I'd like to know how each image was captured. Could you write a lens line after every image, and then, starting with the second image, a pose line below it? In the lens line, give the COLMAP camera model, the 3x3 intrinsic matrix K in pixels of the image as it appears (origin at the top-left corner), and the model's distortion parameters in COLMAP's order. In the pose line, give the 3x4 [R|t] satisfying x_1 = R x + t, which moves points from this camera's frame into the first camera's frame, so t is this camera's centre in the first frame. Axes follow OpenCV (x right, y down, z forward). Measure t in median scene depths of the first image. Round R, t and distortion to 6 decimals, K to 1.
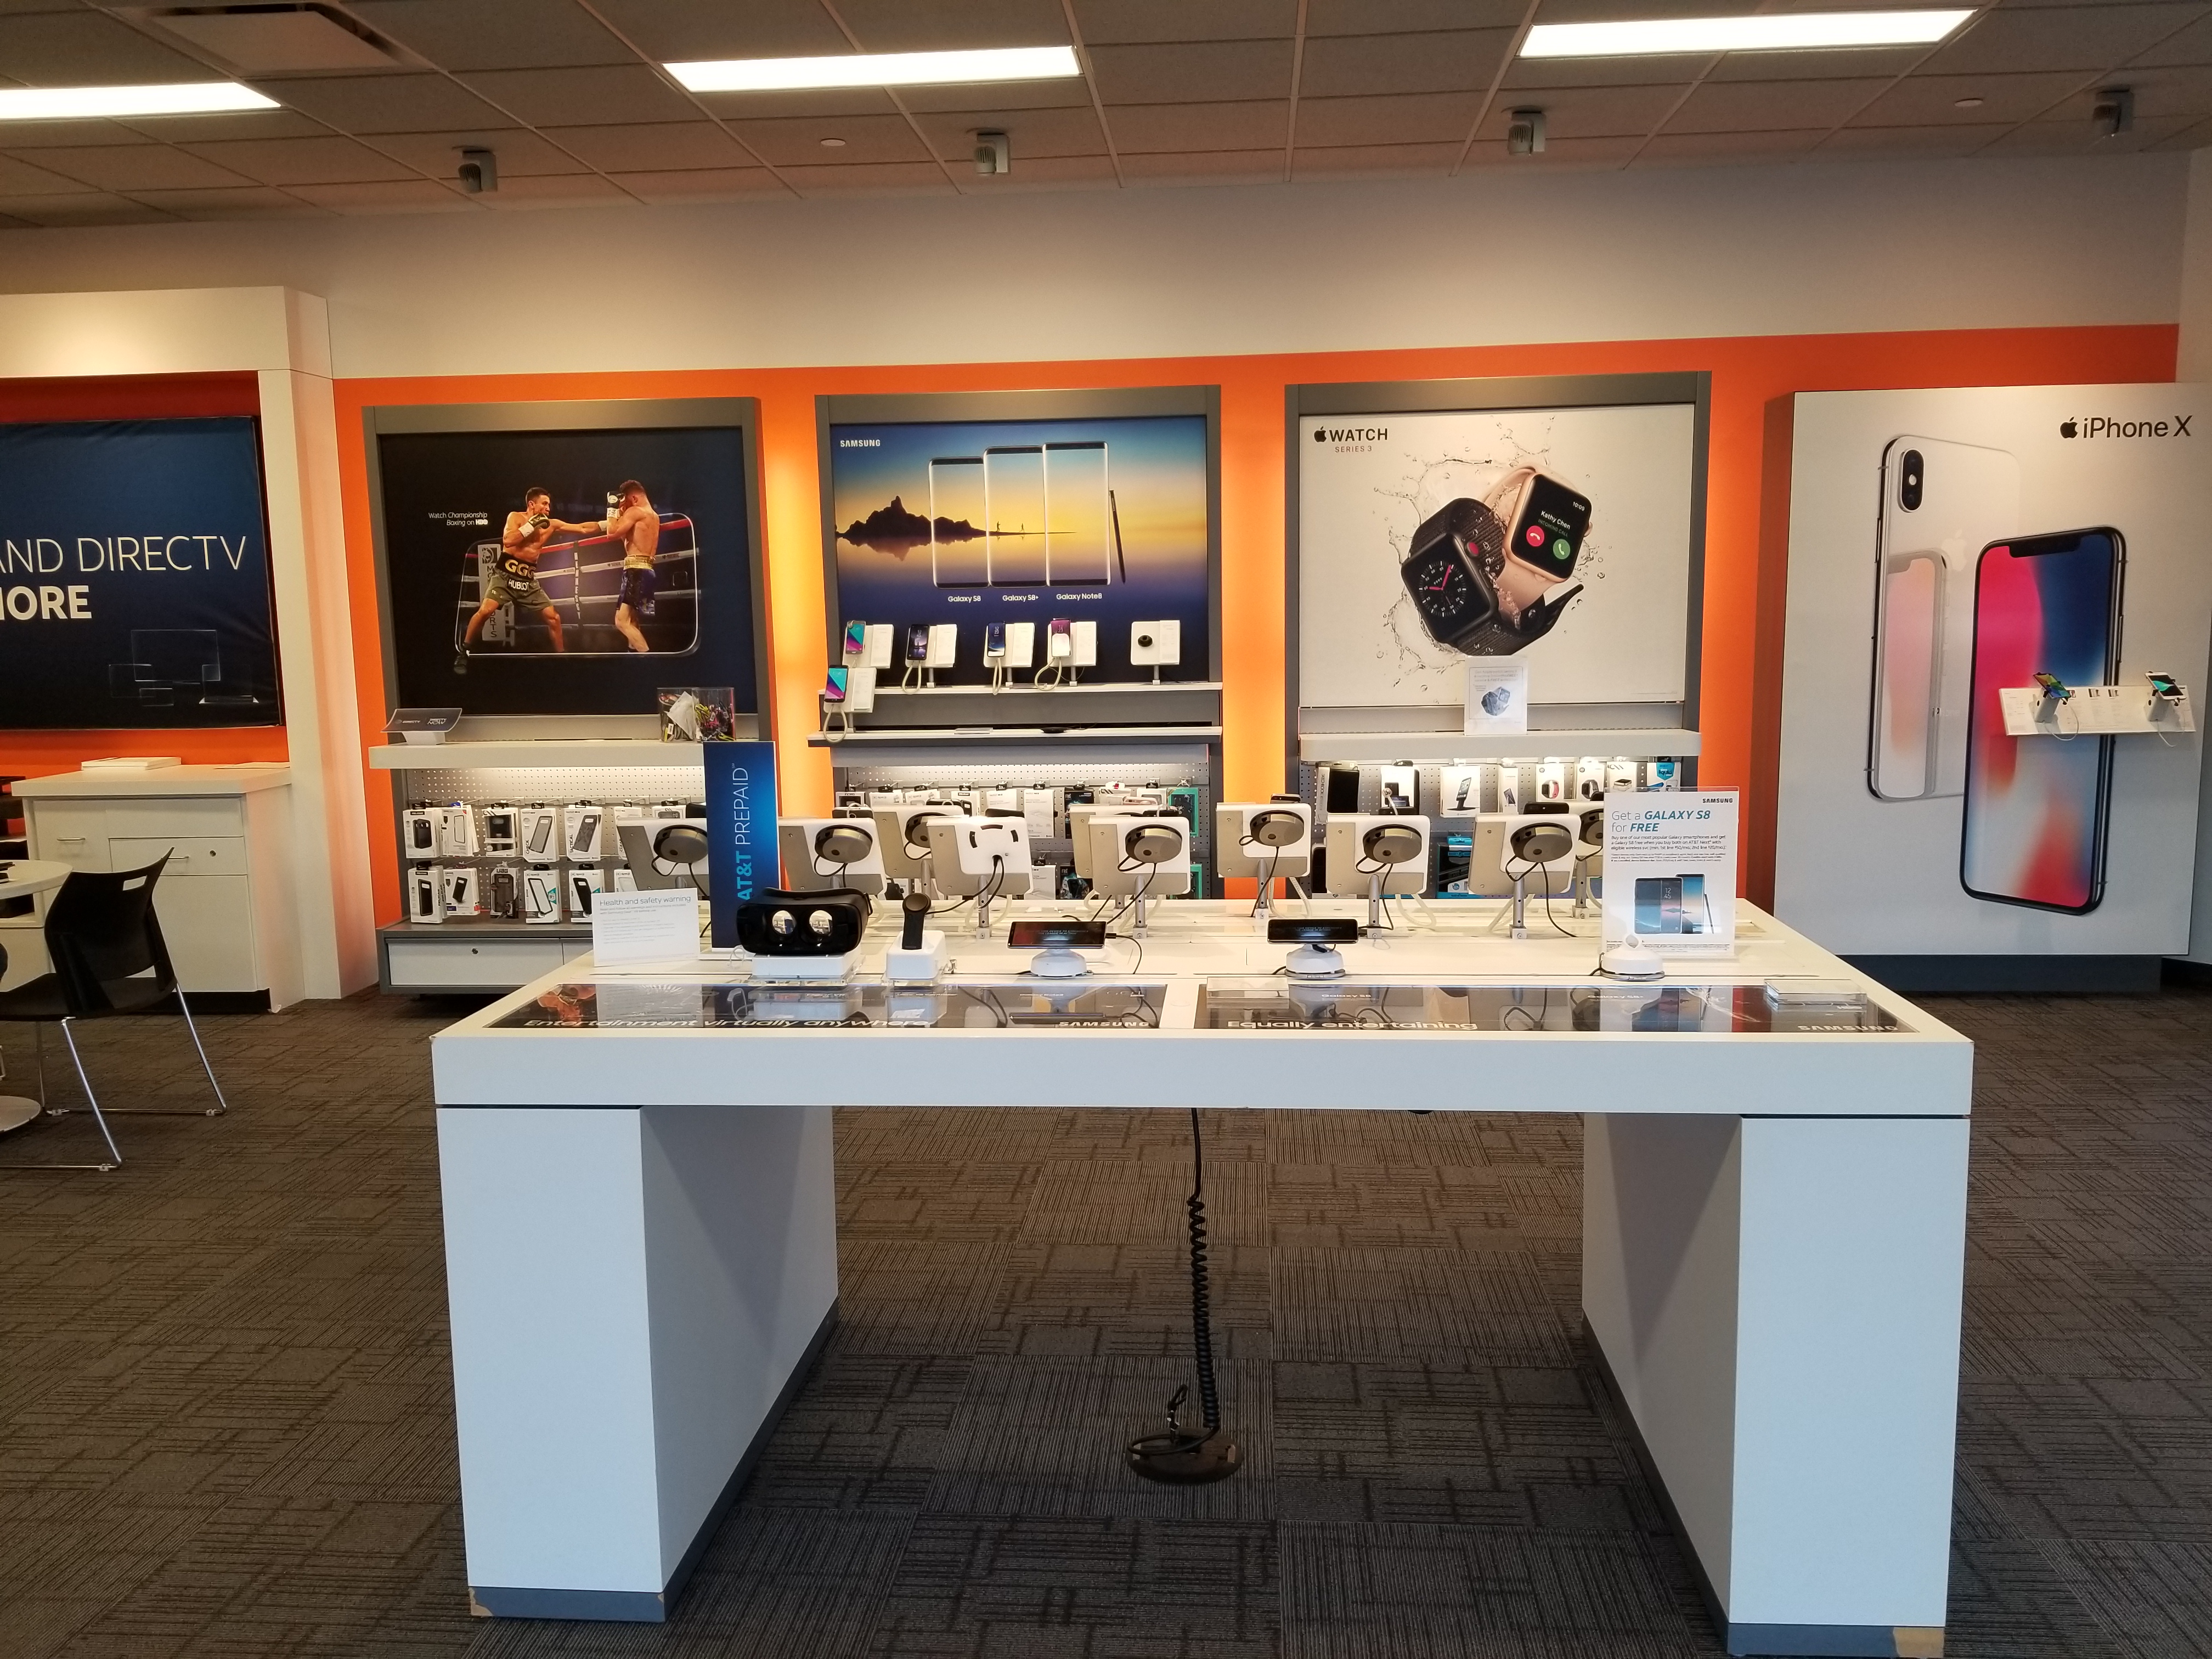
lens RADIAL K [[1727.9, 0, 1108.3], [0, 1727.9, 824.9], [0, 0, 1]] dist [0.073288, -0.105229]
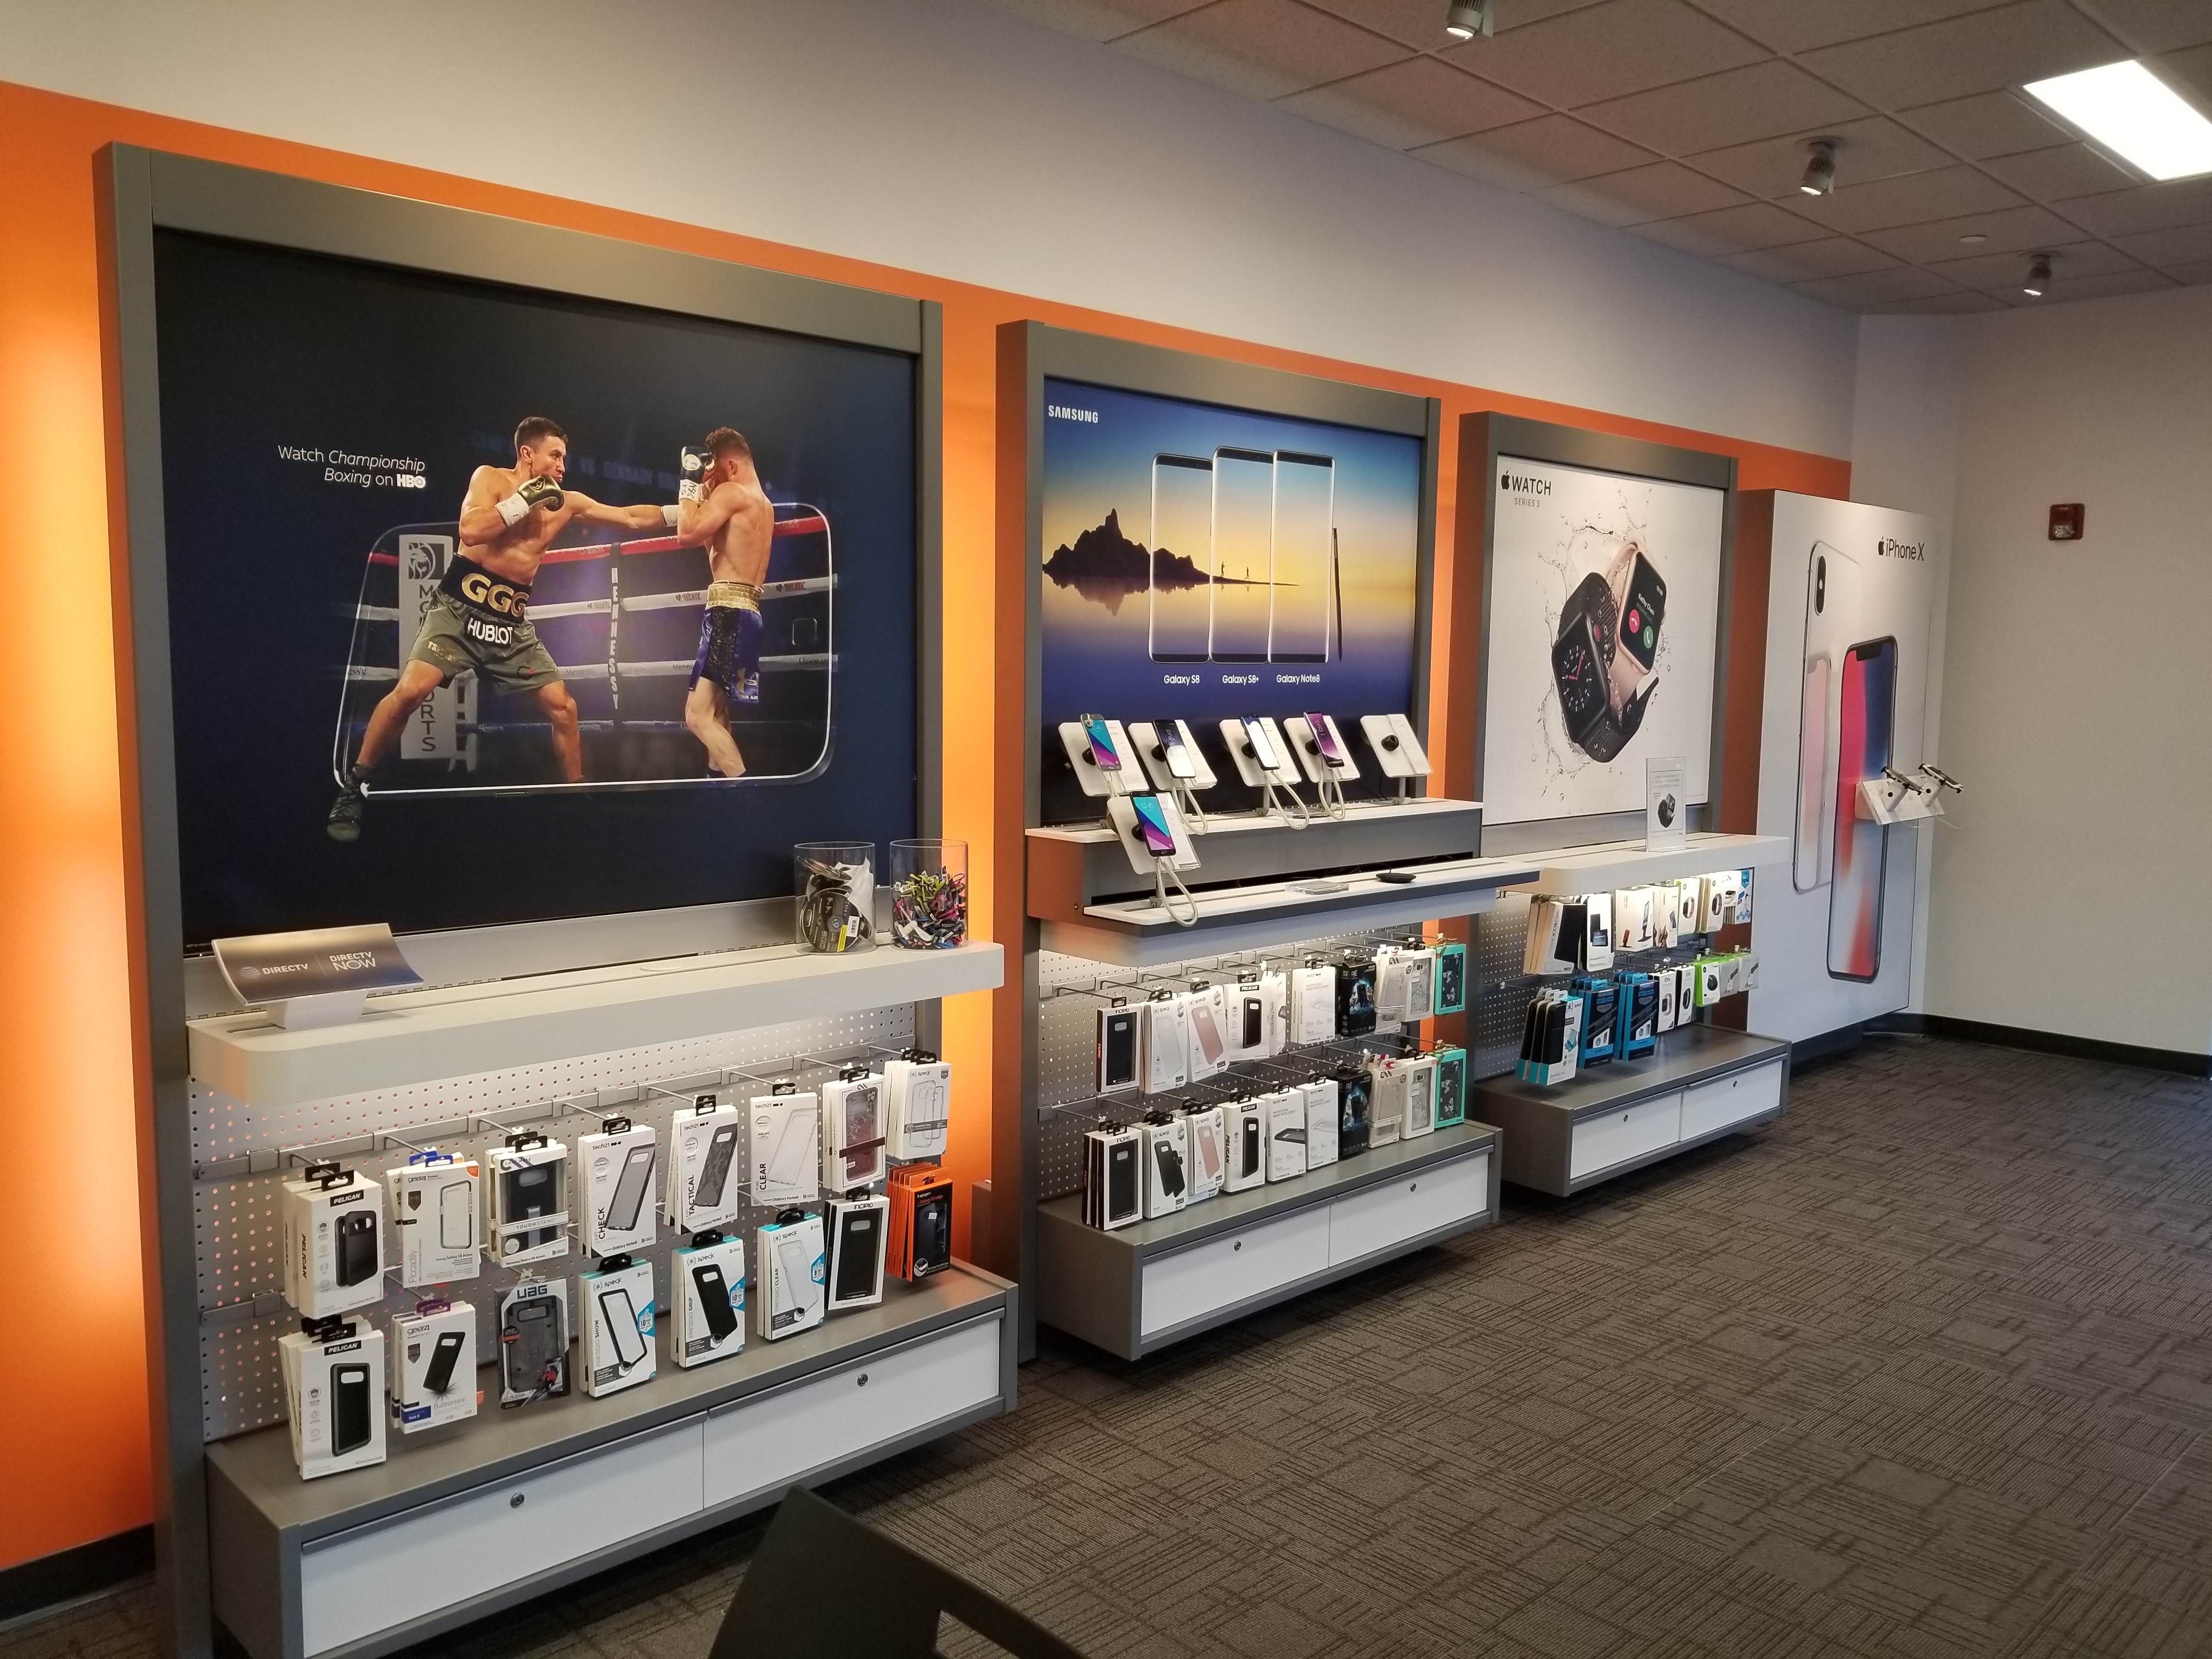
lens RADIAL K [[1727.9, 0, 1101.0], [0, 1727.9, 824.6], [0, 0, 1]] dist [0.073288, -0.105229]
pose [[0.662390, -0.044686, 0.747825, -0.574741], [0.079065, 0.996815, -0.010468, -0.073381], [-0.744975, 0.066060, 0.663813, 0.603879]]
